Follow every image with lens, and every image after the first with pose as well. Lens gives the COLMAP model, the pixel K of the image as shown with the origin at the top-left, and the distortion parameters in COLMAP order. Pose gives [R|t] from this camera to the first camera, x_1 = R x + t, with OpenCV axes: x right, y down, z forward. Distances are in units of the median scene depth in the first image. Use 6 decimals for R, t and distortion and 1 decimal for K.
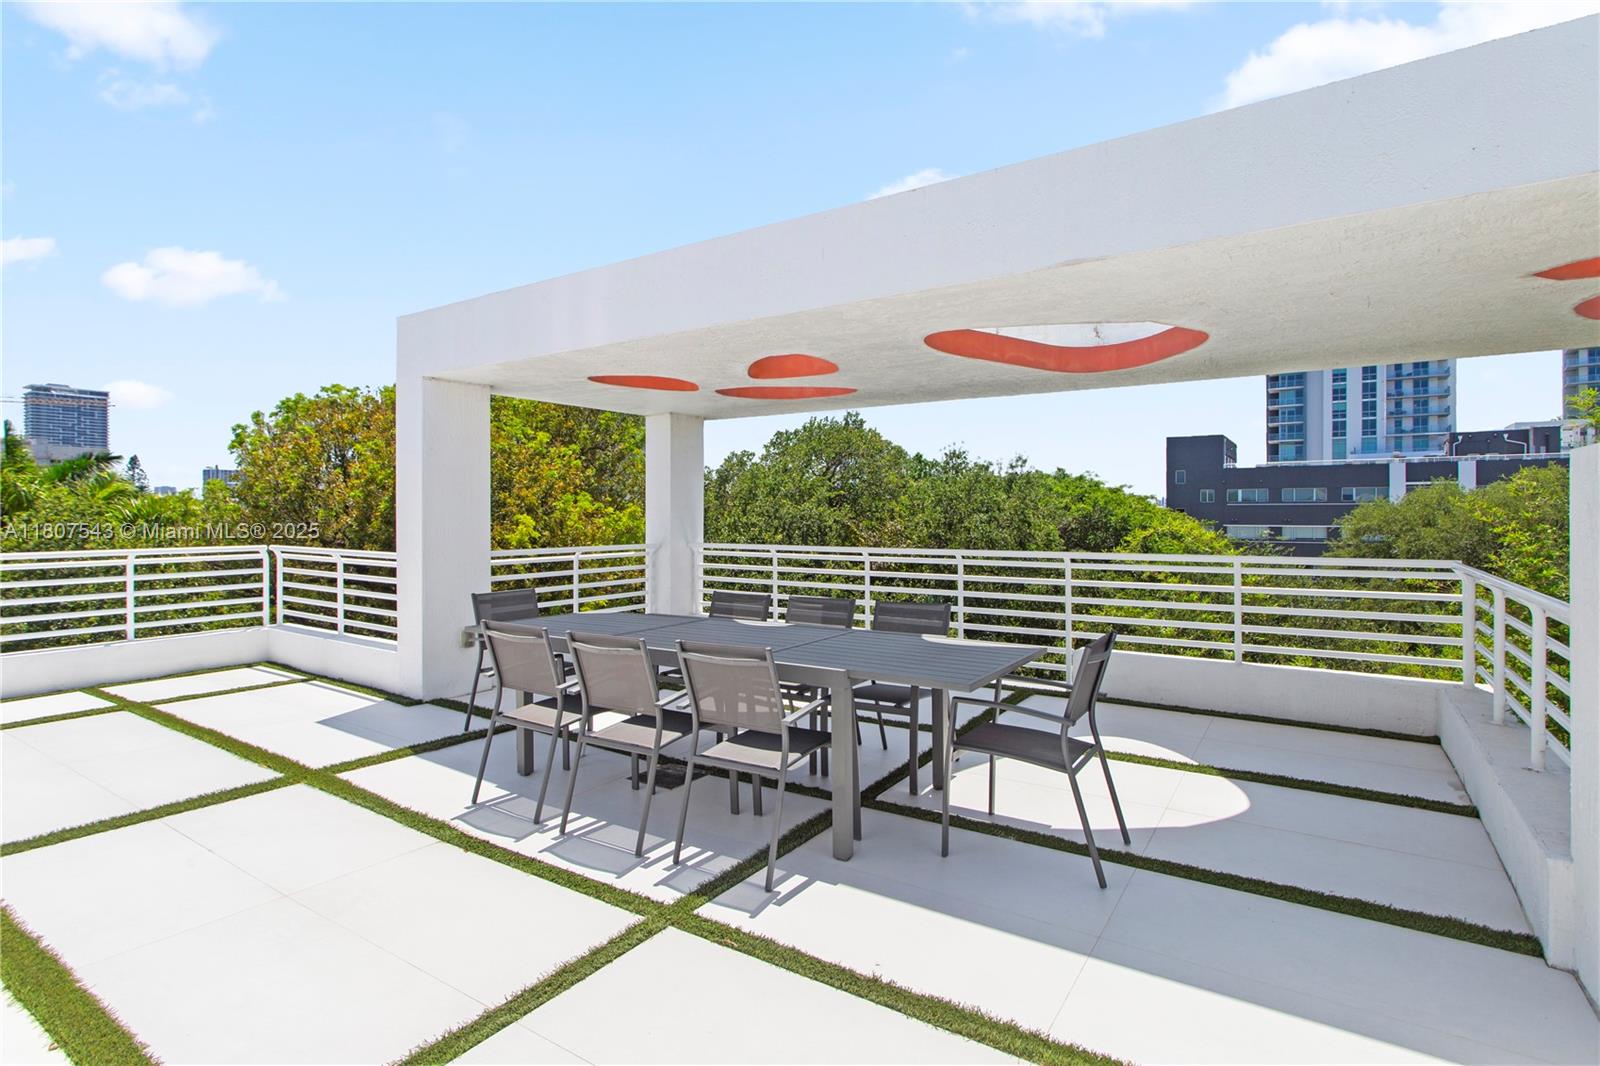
lens RADIAL K [[788.2, 0, 800.0], [0, 788.2, 533.0], [0, 0, 1]] dist [-0.000904, -0.000148]
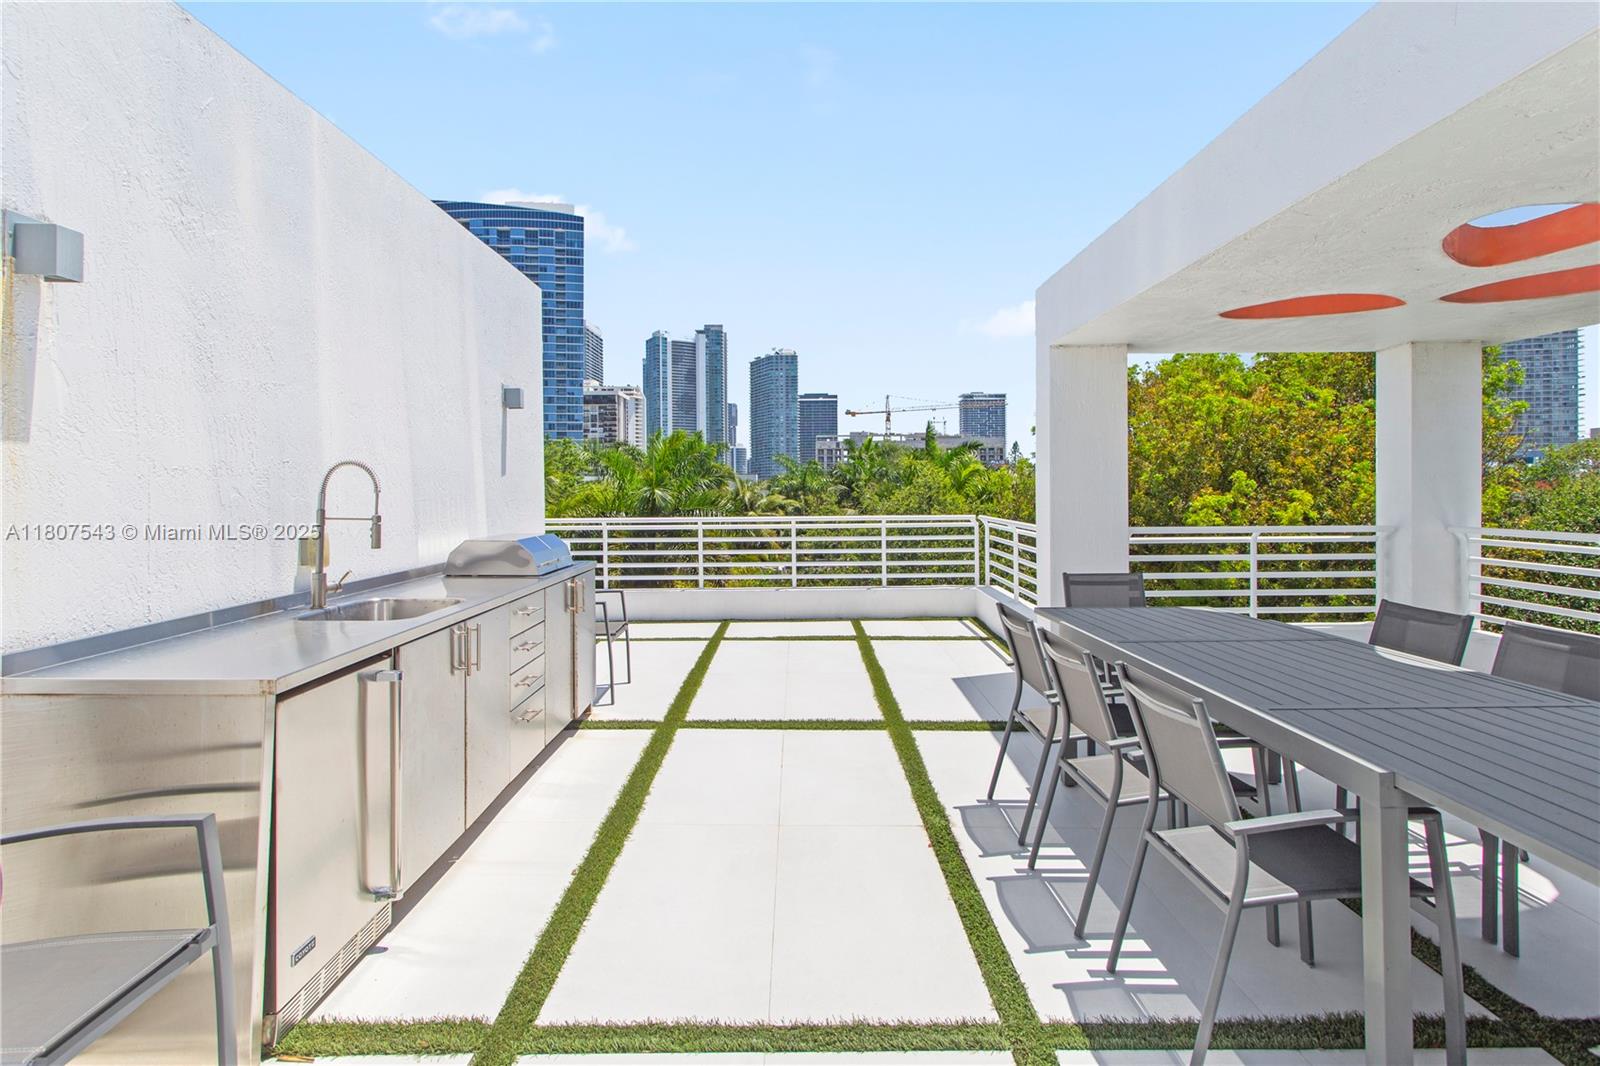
lens RADIAL K [[778.3, 0, 797.8], [0, 778.3, 519.8], [0, 0, 1]] dist [-0.018021, 0.015707]
pose [[0.560958, 0.029053, -0.827334, 0.129980], [-0.013038, 0.999570, 0.026261, -0.004828], [0.827741, -0.003944, 0.561096, 0.184888]]
